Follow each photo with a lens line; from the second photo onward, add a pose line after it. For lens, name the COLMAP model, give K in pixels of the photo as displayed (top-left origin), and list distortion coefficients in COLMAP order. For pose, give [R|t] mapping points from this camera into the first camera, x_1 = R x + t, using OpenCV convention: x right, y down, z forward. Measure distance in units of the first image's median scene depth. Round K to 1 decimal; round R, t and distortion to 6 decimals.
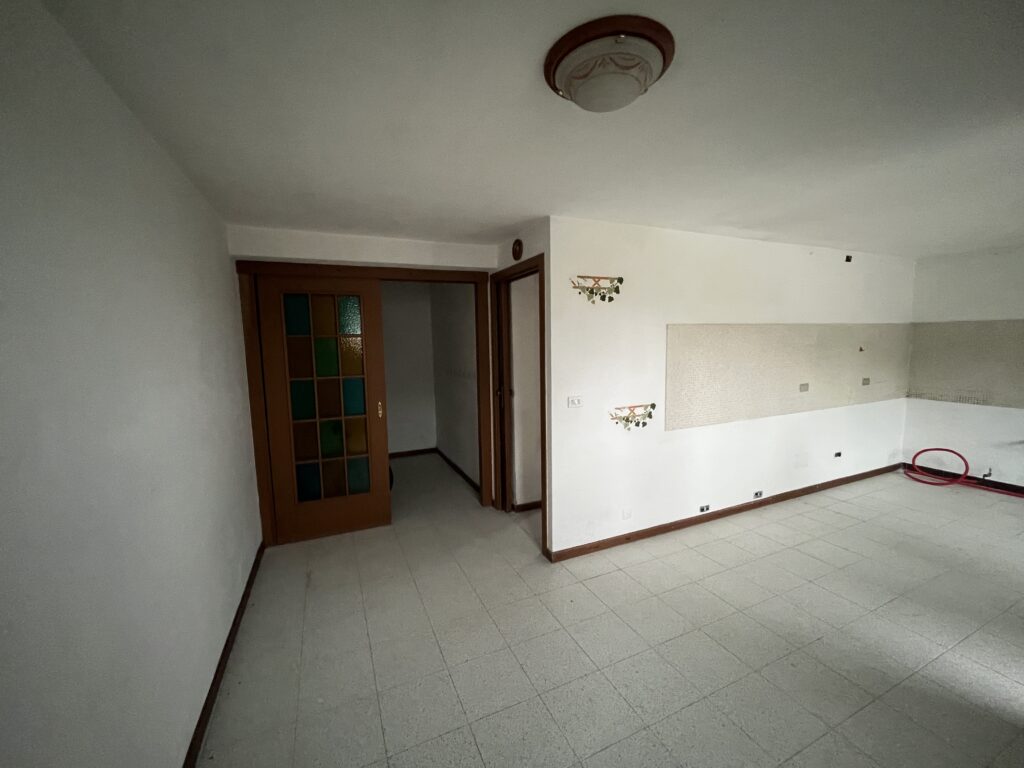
lens RADIAL K [[413.2, 0, 514.5], [0, 413.2, 381.8], [0, 0, 1]] dist [0.002476, 0.000015]
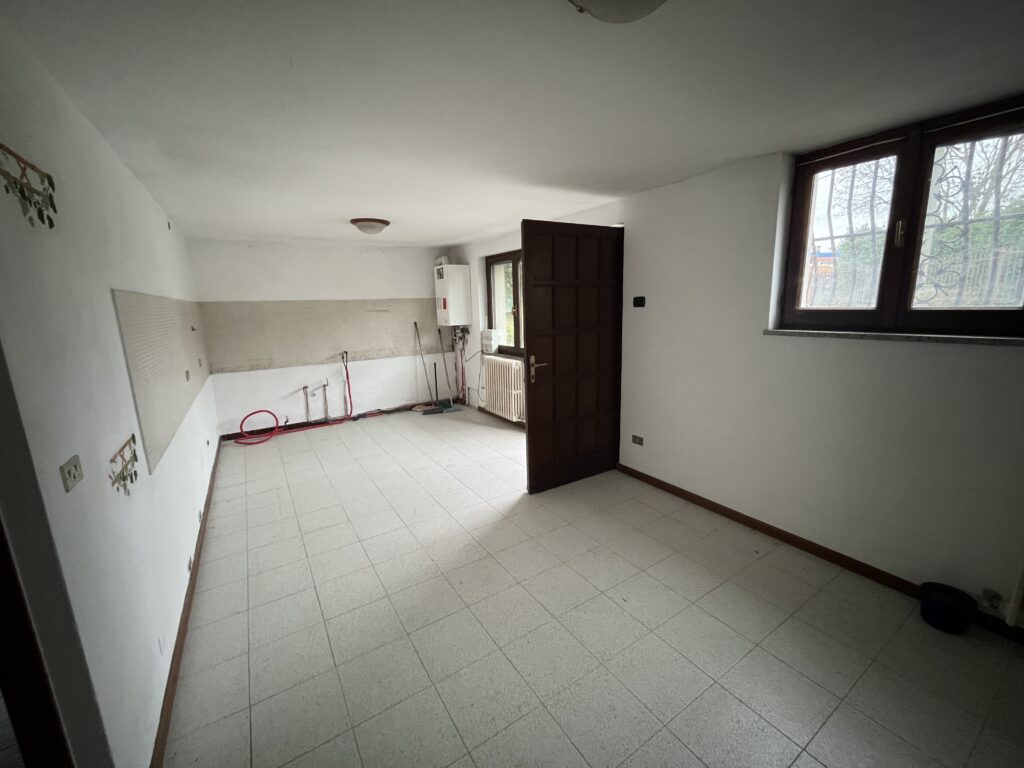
lens RADIAL K [[413.2, 0, 515.3], [0, 413.2, 388.0], [0, 0, 1]] dist [0.002476, 0.000015]
pose [[-0.151781, -0.175390, 0.972729, -0.210174], [0.123849, 0.973000, 0.194764, -0.040826], [-0.980624, 0.150033, -0.125961, 0.431825]]
